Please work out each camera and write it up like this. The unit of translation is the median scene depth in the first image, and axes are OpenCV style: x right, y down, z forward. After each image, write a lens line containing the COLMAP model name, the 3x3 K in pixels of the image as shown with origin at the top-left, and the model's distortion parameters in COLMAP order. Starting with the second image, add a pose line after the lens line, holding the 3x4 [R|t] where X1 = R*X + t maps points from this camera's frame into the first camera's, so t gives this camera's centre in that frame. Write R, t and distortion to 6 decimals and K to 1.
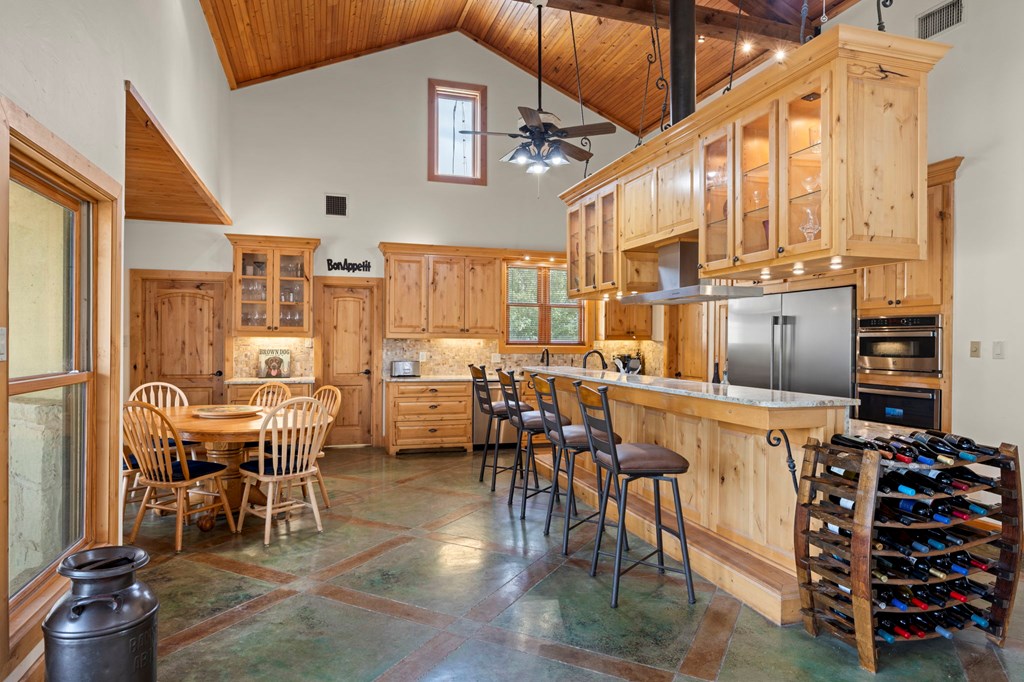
lens RADIAL K [[610.5, 0, 510.2], [0, 610.5, 342.2], [0, 0, 1]] dist [-0.000759, -0.000008]
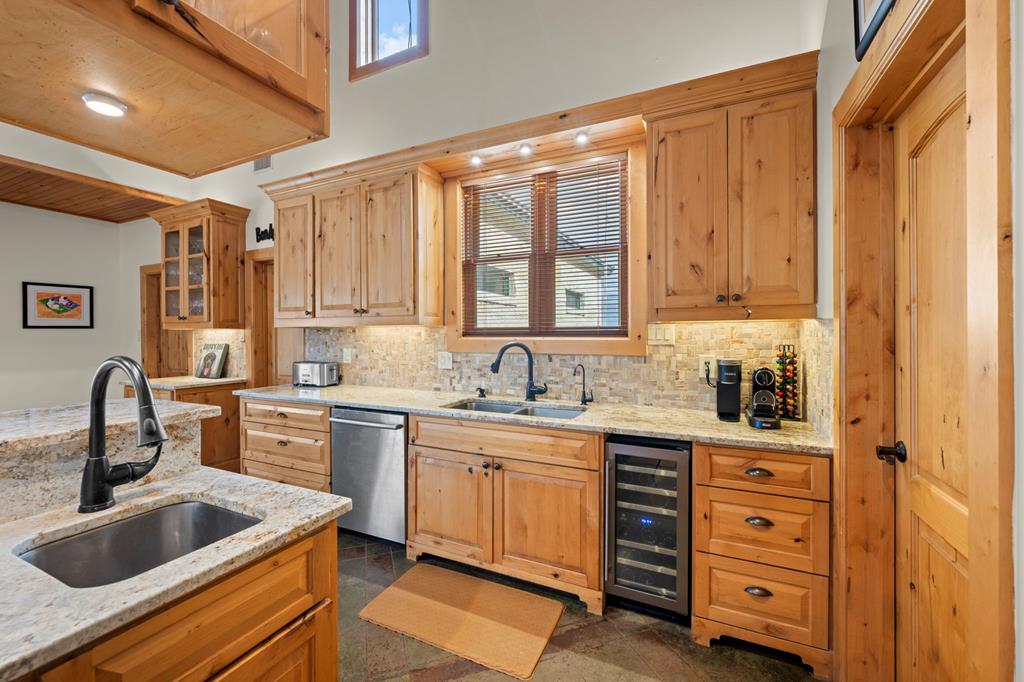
lens RADIAL K [[417.8, 0, 510.7], [0, 417.8, 334.5], [0, 0, 1]] dist [-0.000341, -0.000032]
pose [[0.732120, -0.009701, -0.681106, 0.289469], [0.010418, 0.999941, -0.003044, 0.004726], [0.681096, -0.004868, 0.732178, 0.802737]]
